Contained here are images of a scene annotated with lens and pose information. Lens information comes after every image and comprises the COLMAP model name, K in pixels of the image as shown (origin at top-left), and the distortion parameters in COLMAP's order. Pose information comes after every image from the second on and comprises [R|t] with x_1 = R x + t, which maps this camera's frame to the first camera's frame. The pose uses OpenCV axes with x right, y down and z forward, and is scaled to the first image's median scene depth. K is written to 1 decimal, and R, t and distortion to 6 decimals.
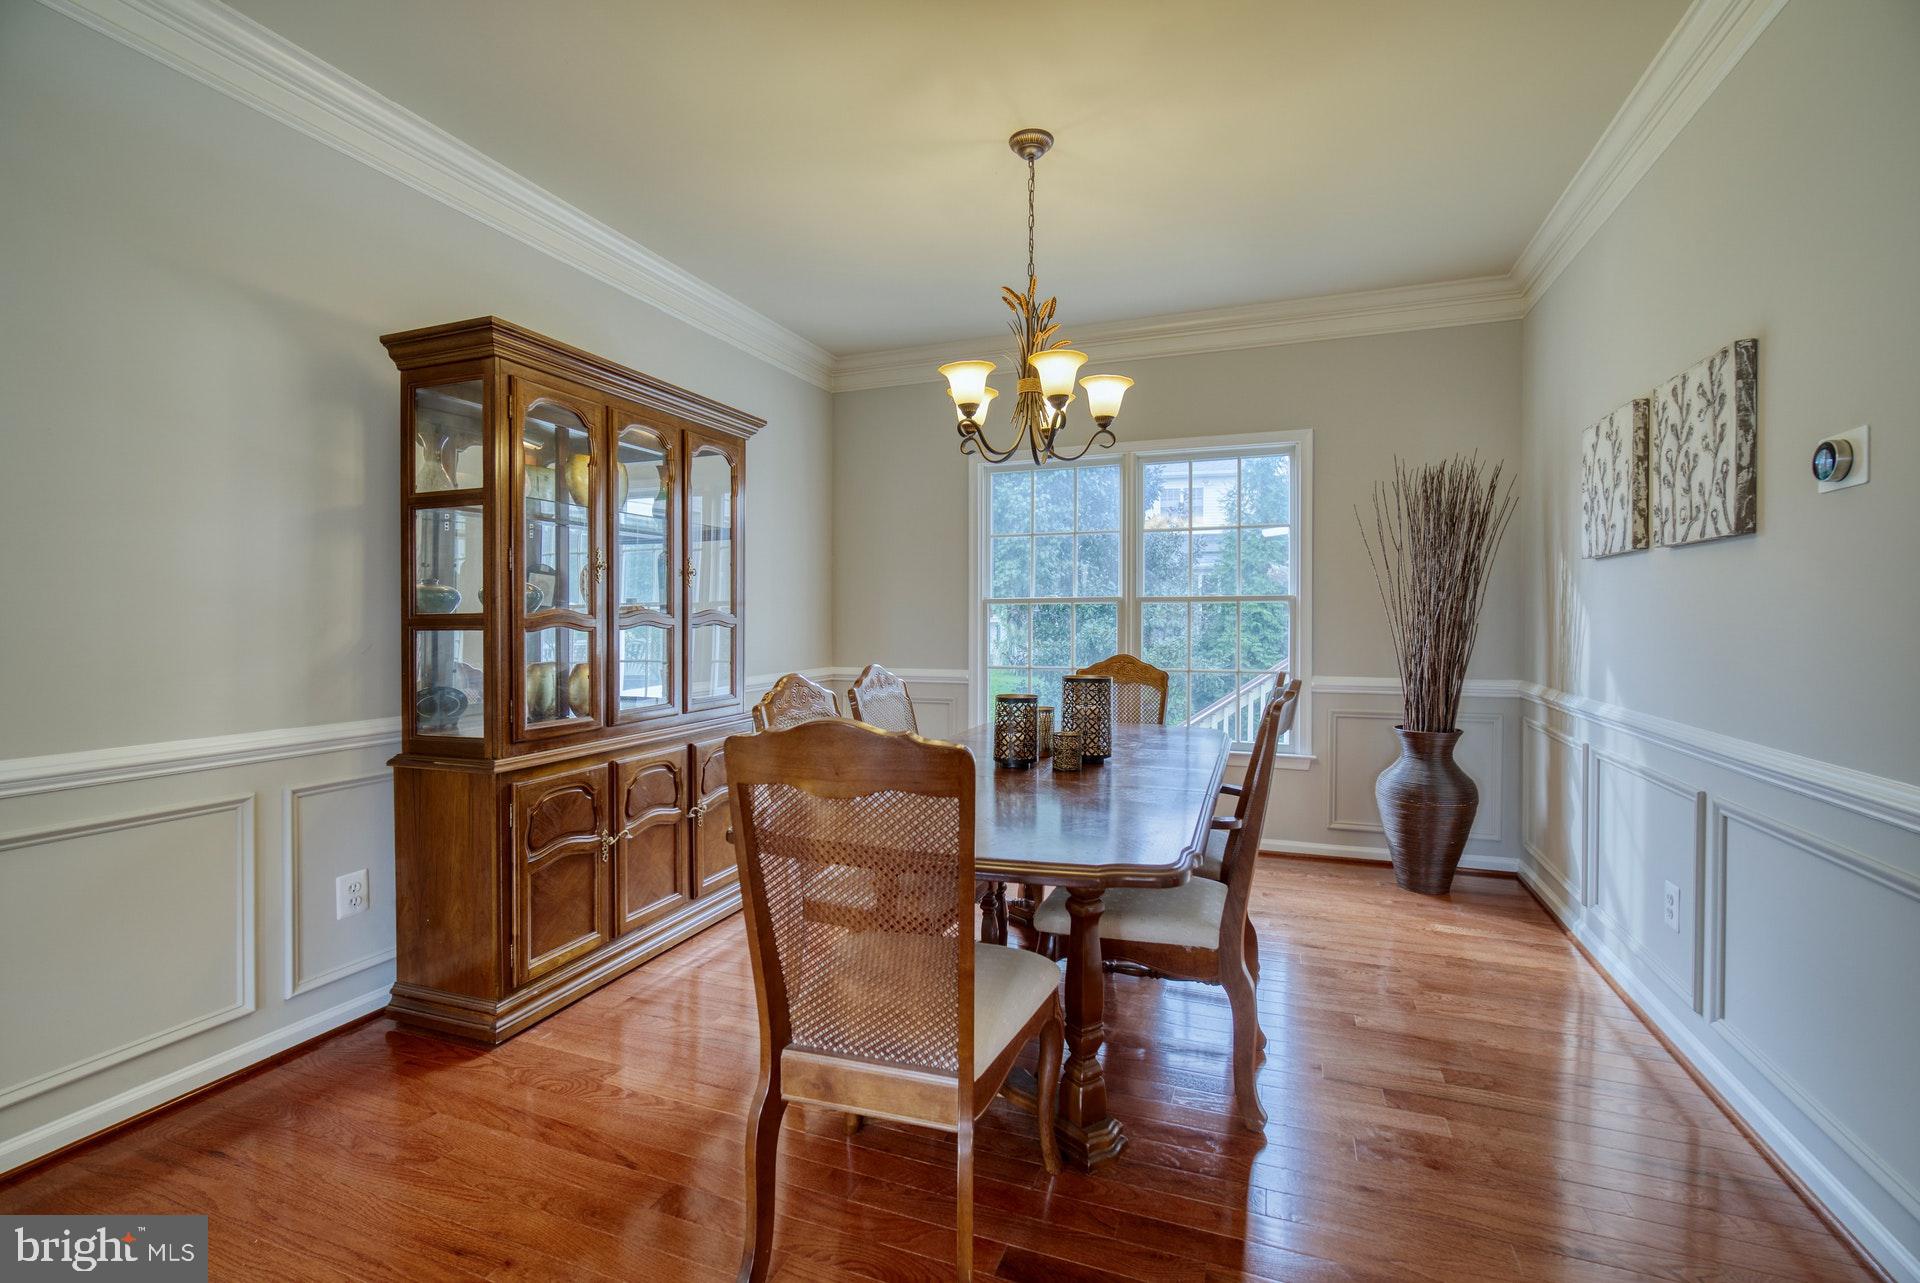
lens RADIAL K [[835.8, 0, 959.2], [0, 835.8, 628.0], [0, 0, 1]] dist [-0.014527, 0.002955]
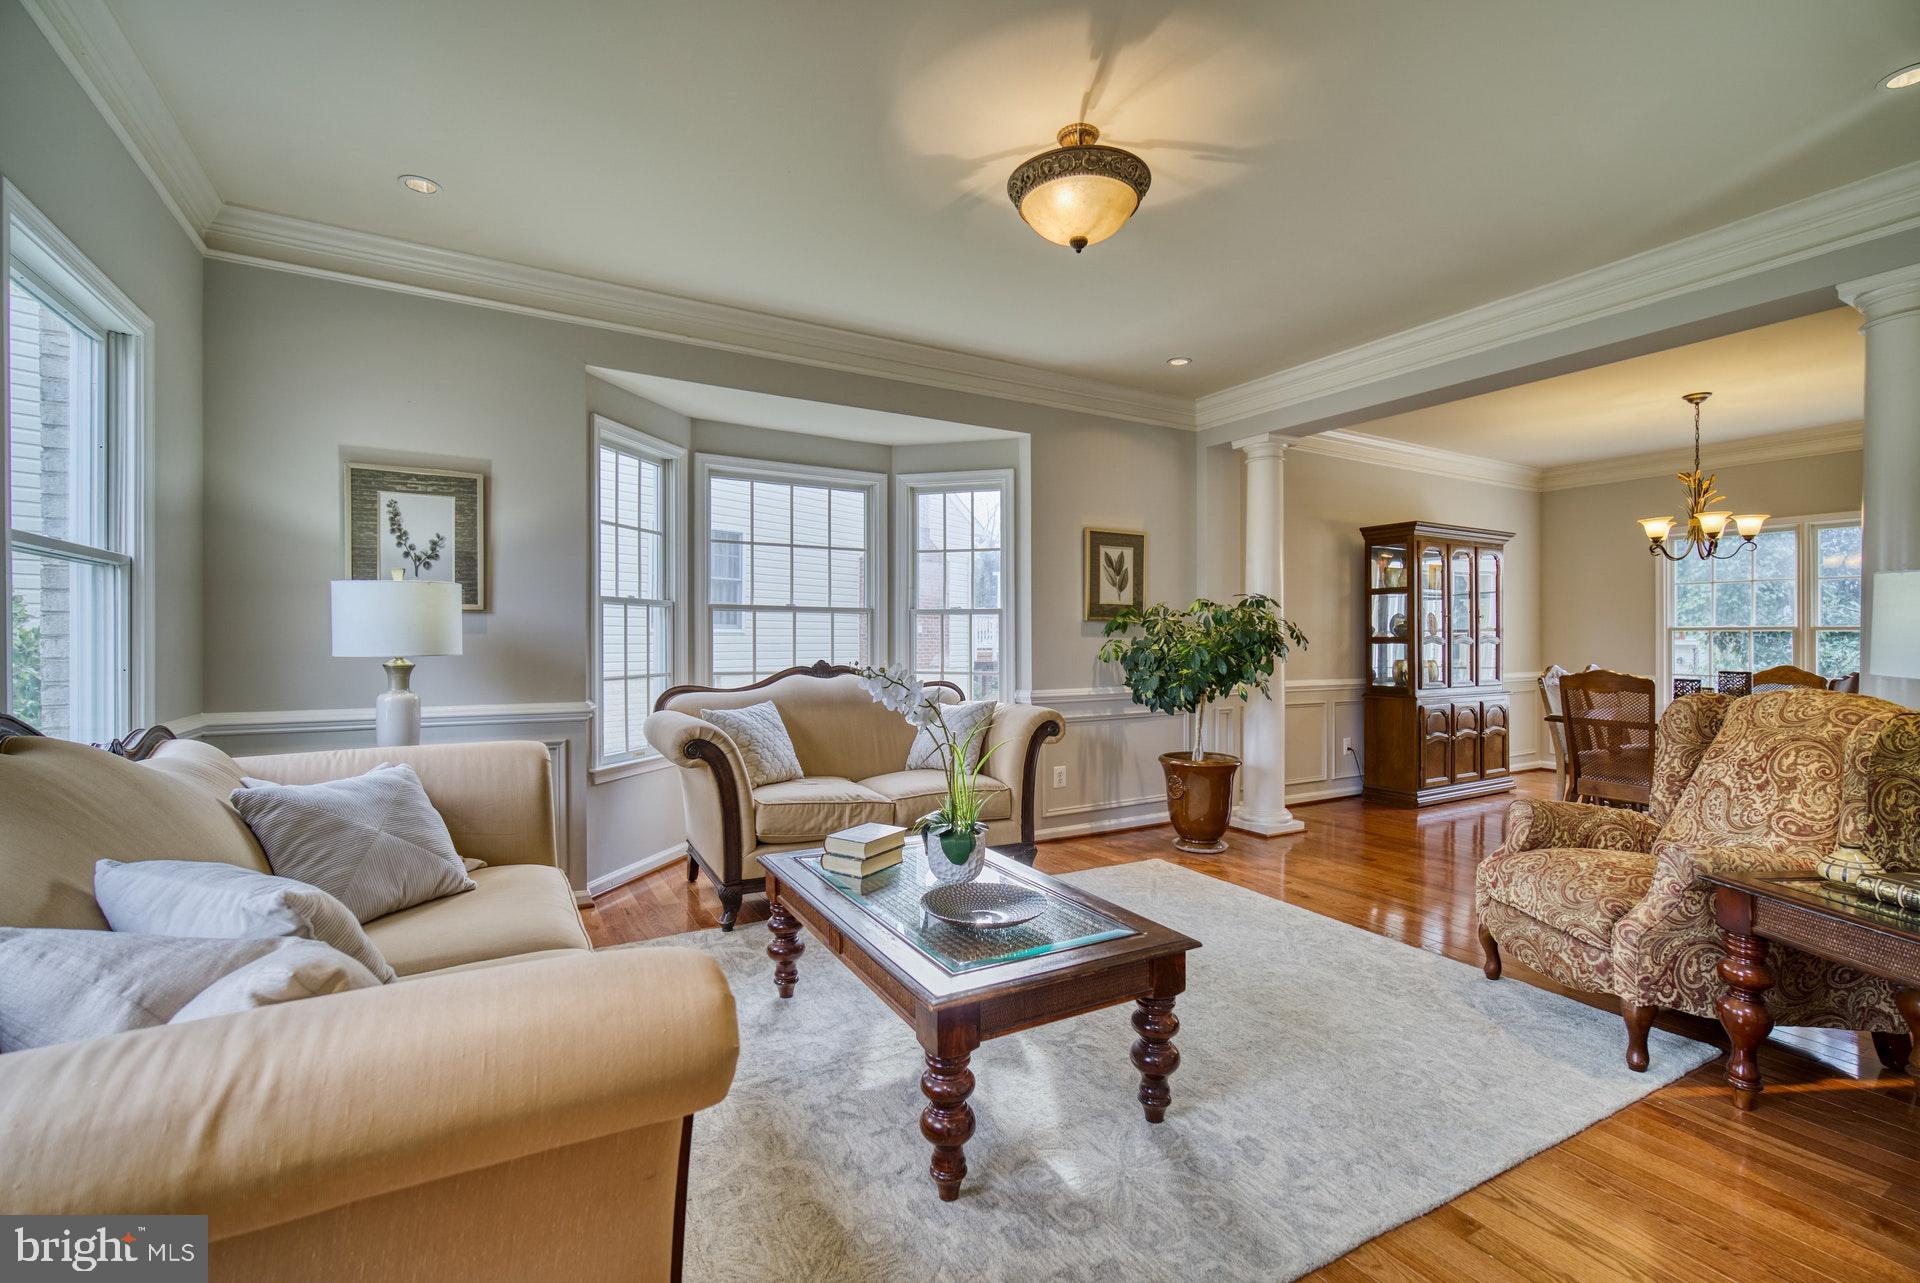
lens RADIAL K [[835.8, 0, 969.9], [0, 835.8, 624.7], [0, 0, 1]] dist [-0.014527, 0.002955]
pose [[0.780016, -0.001403, -0.625758, -0.030416], [-0.014913, 0.999672, -0.020830, 0.015168], [0.625582, 0.025579, 0.779739, -1.562336]]
